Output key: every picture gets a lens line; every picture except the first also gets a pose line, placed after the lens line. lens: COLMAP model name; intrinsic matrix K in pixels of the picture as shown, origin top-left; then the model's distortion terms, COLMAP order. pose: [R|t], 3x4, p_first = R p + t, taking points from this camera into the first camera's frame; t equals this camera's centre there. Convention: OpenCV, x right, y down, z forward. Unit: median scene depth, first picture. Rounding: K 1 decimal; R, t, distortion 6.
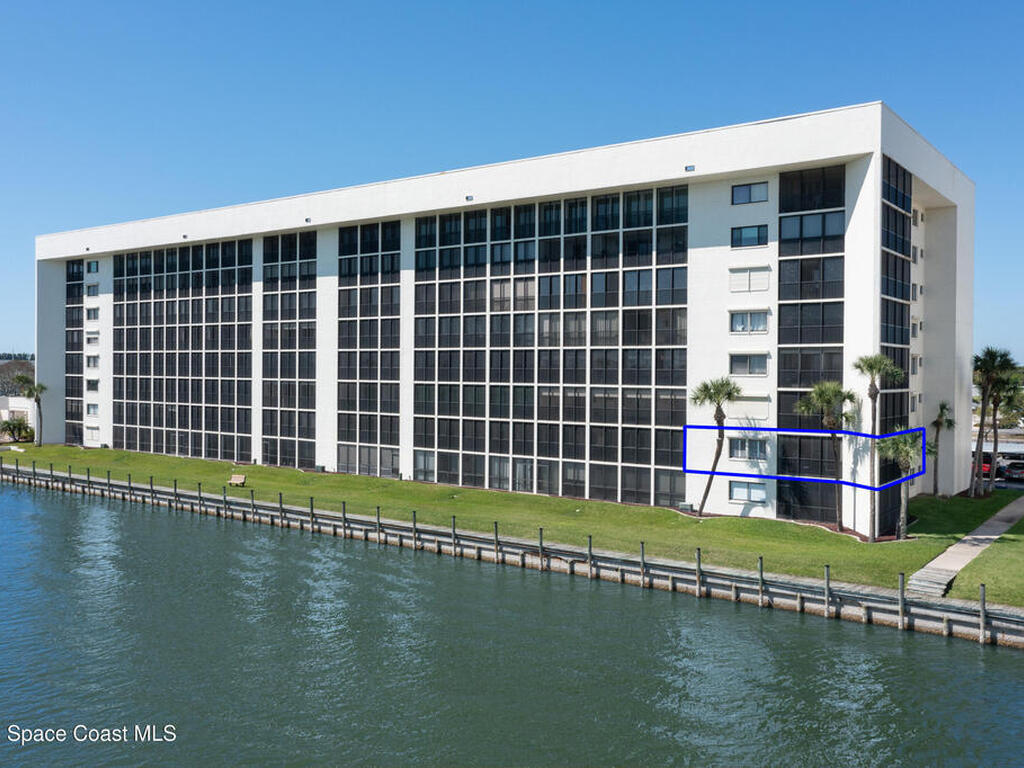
lens RADIAL K [[914.5, 0, 514.3], [0, 914.5, 368.3], [0, 0, 1]] dist [-0.016115, 0.074058]
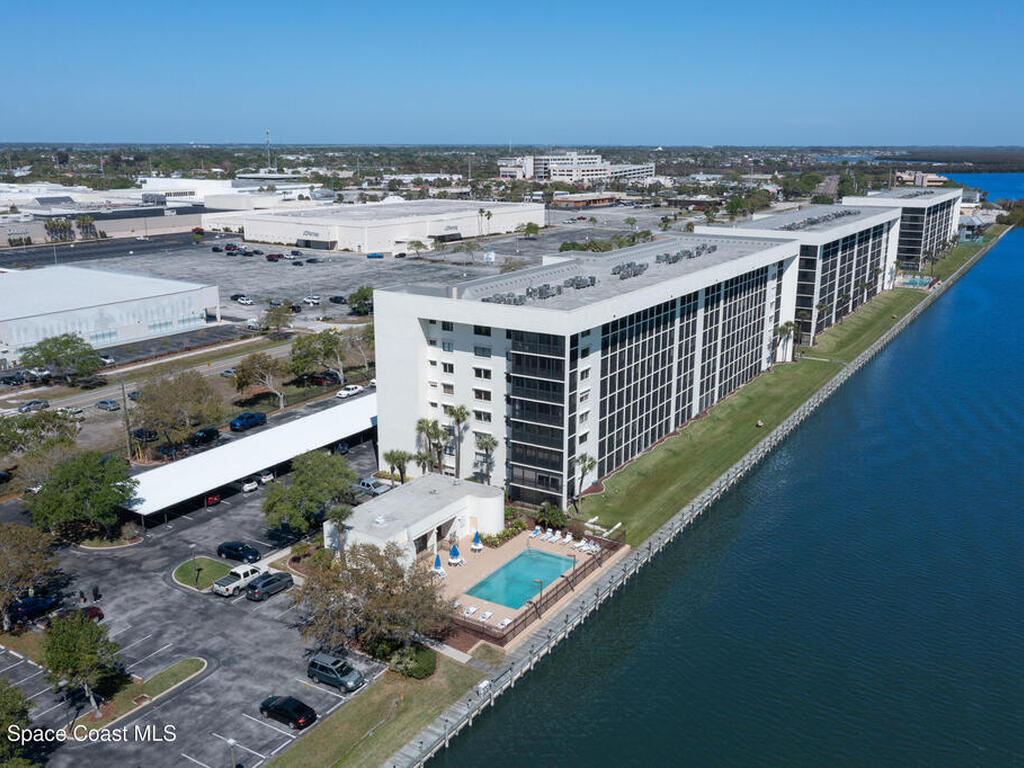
lens RADIAL K [[914.5, 0, 514.3], [0, 914.5, 368.3], [0, 0, 1]] dist [-0.016115, 0.074058]
pose [[-0.076651, -0.245127, 0.966456, -1.485619], [-0.004386, 0.969381, 0.245521, -0.327631], [-0.997048, 0.014581, -0.075380, 1.167898]]
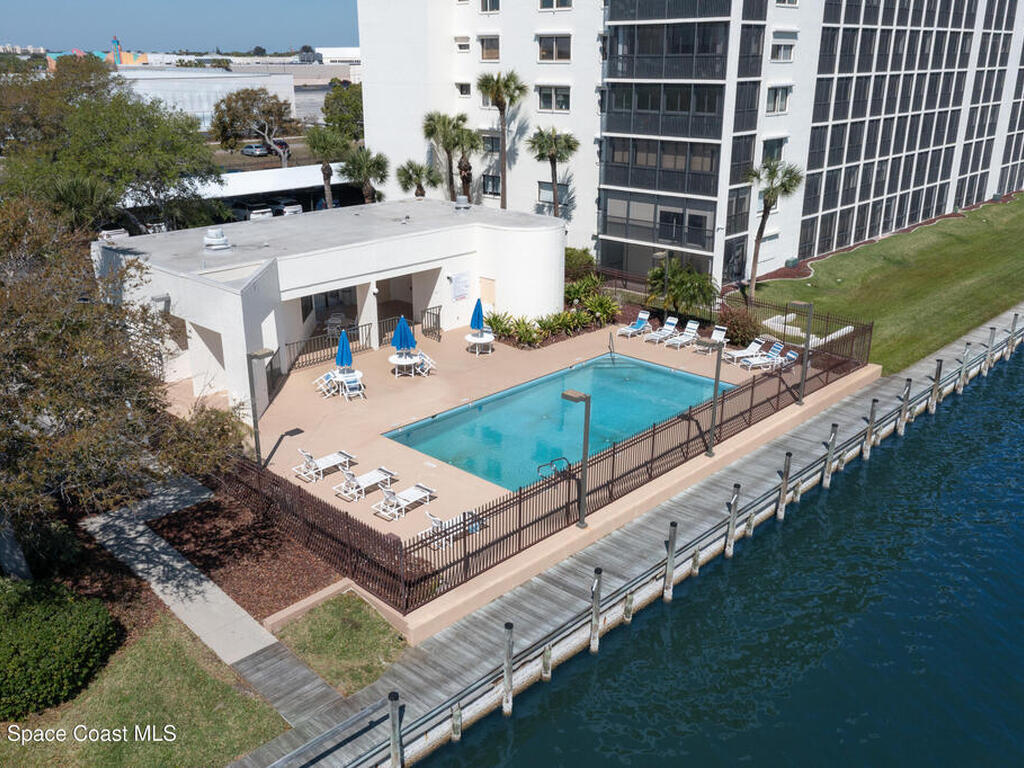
lens RADIAL K [[914.5, 0, 514.3], [0, 914.5, 368.3], [0, 0, 1]] dist [-0.016115, 0.074058]
pose [[0.130805, -0.332196, 0.934096, -0.974292], [0.001380, 0.942252, 0.334903, -0.034769], [-0.991407, -0.042518, 0.123709, 1.077155]]
